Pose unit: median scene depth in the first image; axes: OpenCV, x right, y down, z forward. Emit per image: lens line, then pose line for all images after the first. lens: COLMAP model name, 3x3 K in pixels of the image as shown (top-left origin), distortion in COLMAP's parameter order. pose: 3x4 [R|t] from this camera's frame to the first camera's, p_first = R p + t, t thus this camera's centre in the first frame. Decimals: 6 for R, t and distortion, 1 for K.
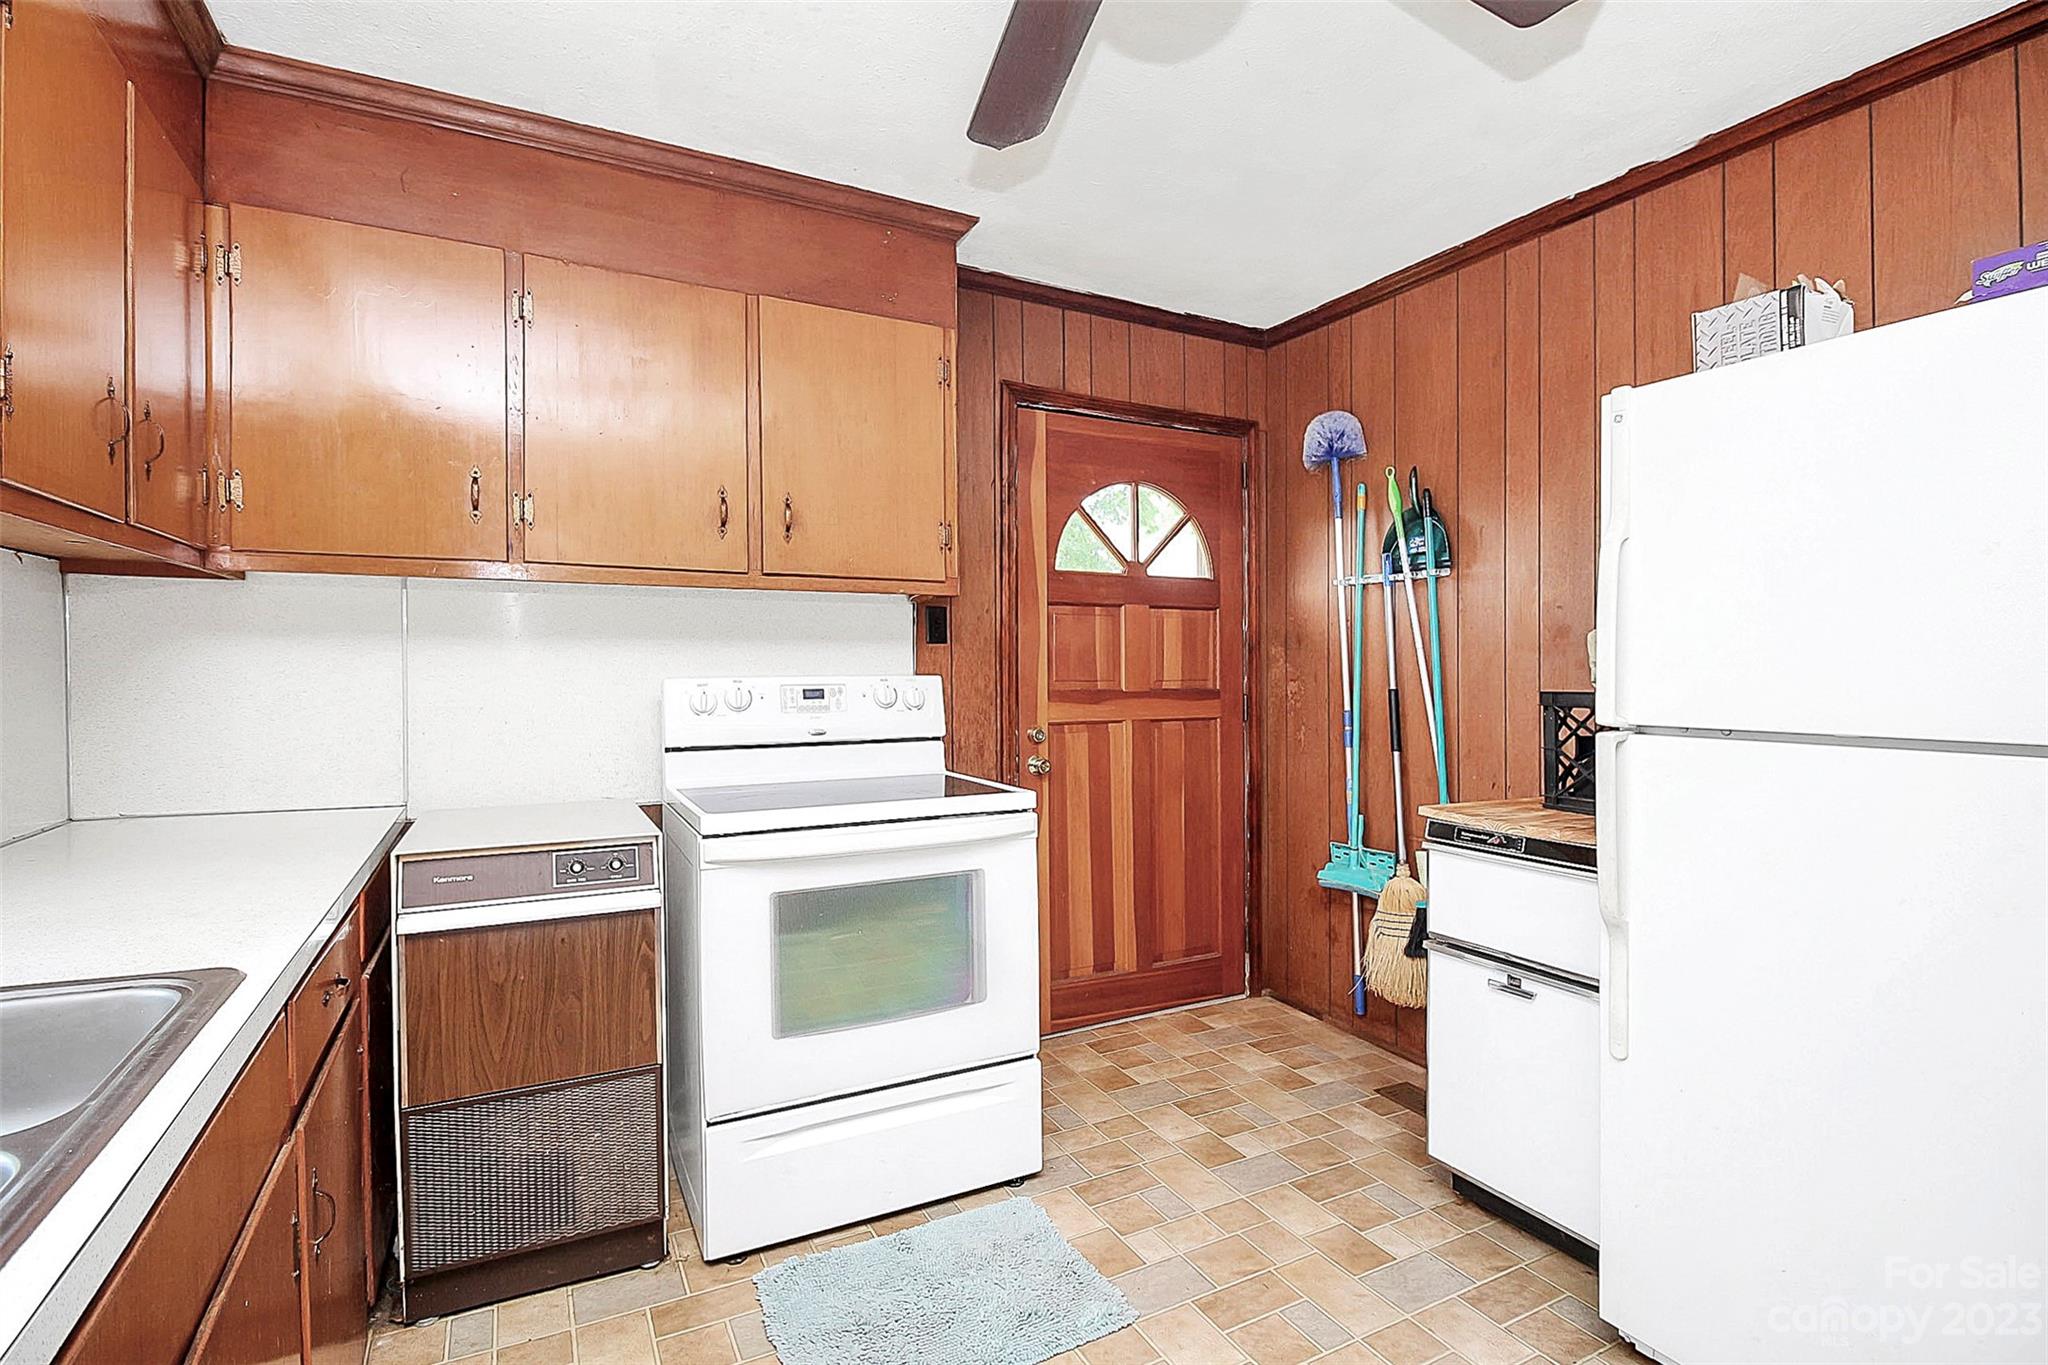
lens RADIAL K [[965.6, 0, 1018.6], [0, 965.6, 664.1], [0, 0, 1]] dist [-0.021277, -0.000412]
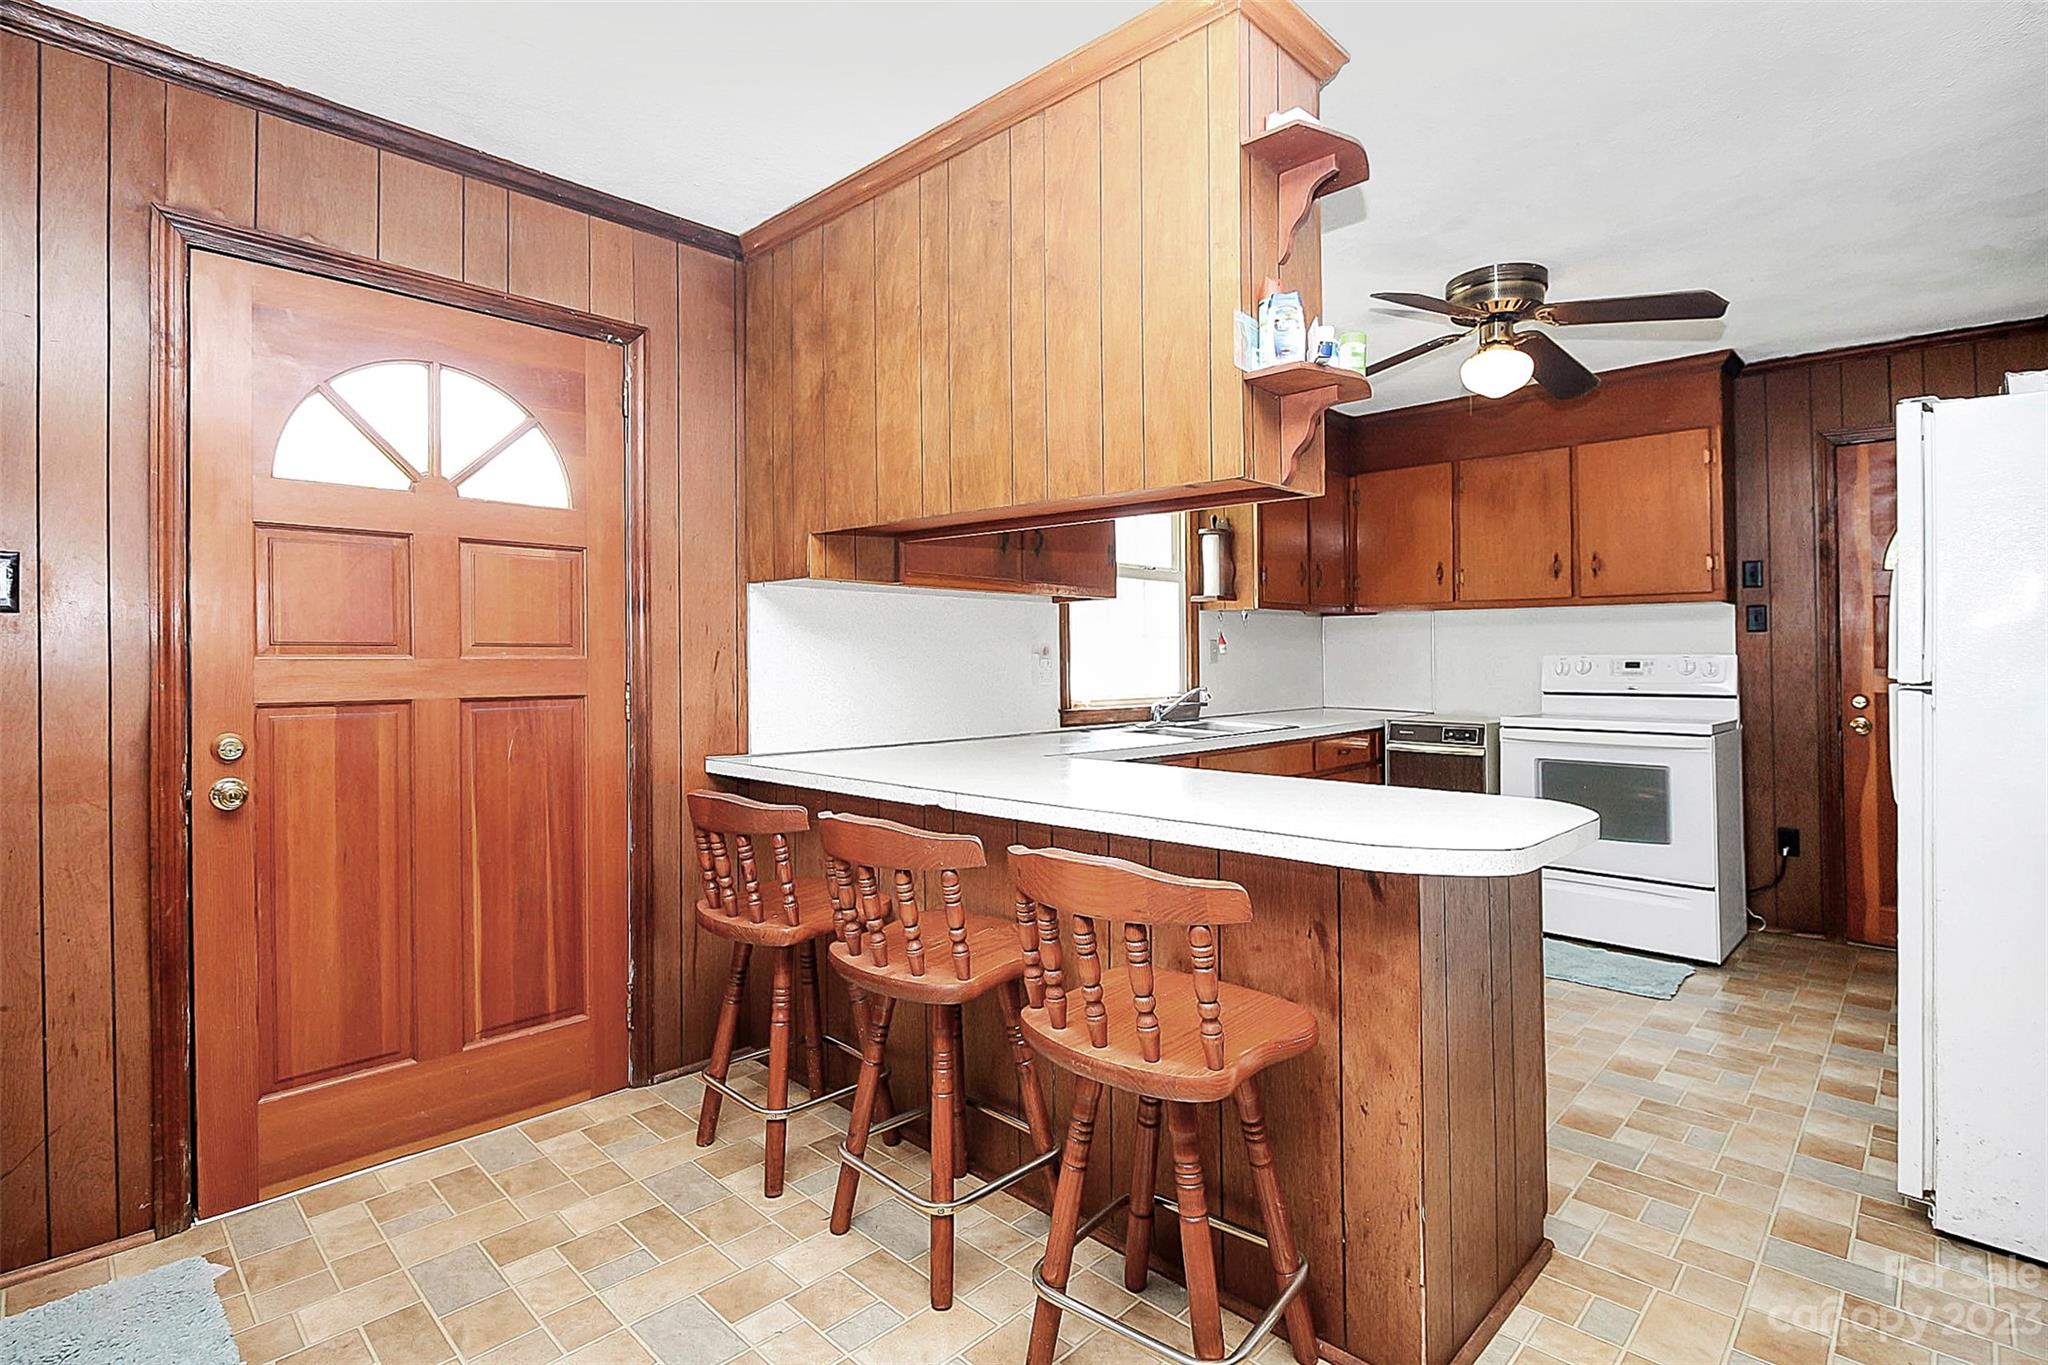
lens RADIAL K [[965.6, 0, 1018.6], [0, 965.6, 664.1], [0, 0, 1]] dist [-0.021277, -0.000412]
pose [[0.302353, 0.004431, -0.953186, 1.161151], [0.002998, 0.999980, 0.005599, 0.018623], [0.953191, -0.004550, 0.302334, -0.570888]]
